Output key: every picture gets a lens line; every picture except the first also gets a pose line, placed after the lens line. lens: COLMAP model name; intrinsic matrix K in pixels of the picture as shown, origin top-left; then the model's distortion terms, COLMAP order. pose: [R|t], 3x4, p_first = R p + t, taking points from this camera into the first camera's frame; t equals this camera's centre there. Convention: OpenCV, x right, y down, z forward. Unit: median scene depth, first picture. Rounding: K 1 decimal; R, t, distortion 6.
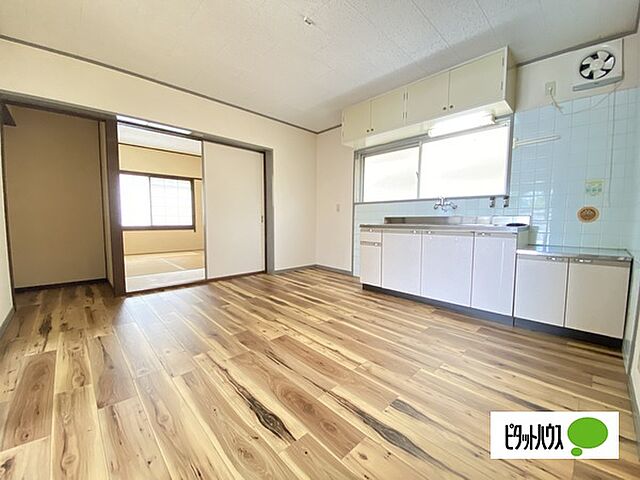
lens RADIAL K [[259.8, 0, 320.0], [0, 259.8, 240.0], [0, 0, 1]] dist [0.037937, -0.030163]
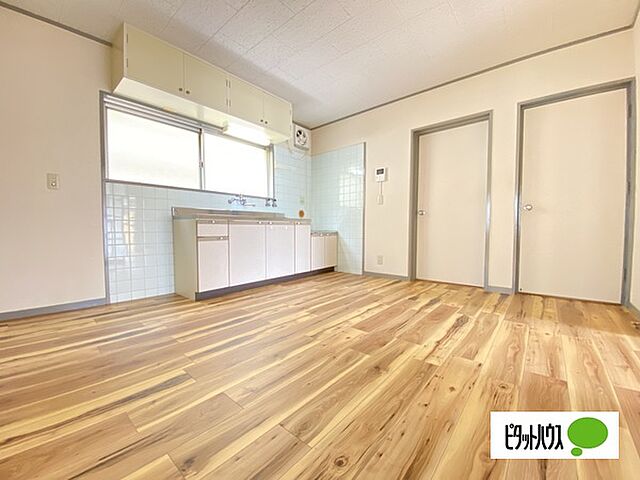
lens RADIAL K [[259.8, 0, 320.0], [0, 259.8, 240.0], [0, 0, 1]] dist [0.037937, -0.030163]
pose [[-0.105273, -0.048415, 0.993264, -0.910601], [0.079388, 0.995217, 0.056924, -0.001282], [-0.991269, 0.084846, -0.100926, 1.056464]]
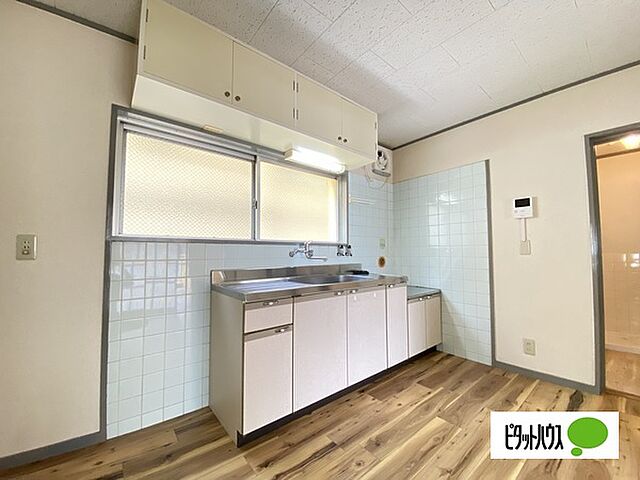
lens RADIAL K [[259.8, 0, 320.0], [0, 259.8, 240.0], [0, 0, 1]] dist [0.037937, -0.030163]
pose [[0.071211, 0.047565, 0.996327, -0.392292], [0.082436, 0.995165, -0.053401, -0.166249], [-0.994049, 0.085936, 0.066946, 1.209703]]
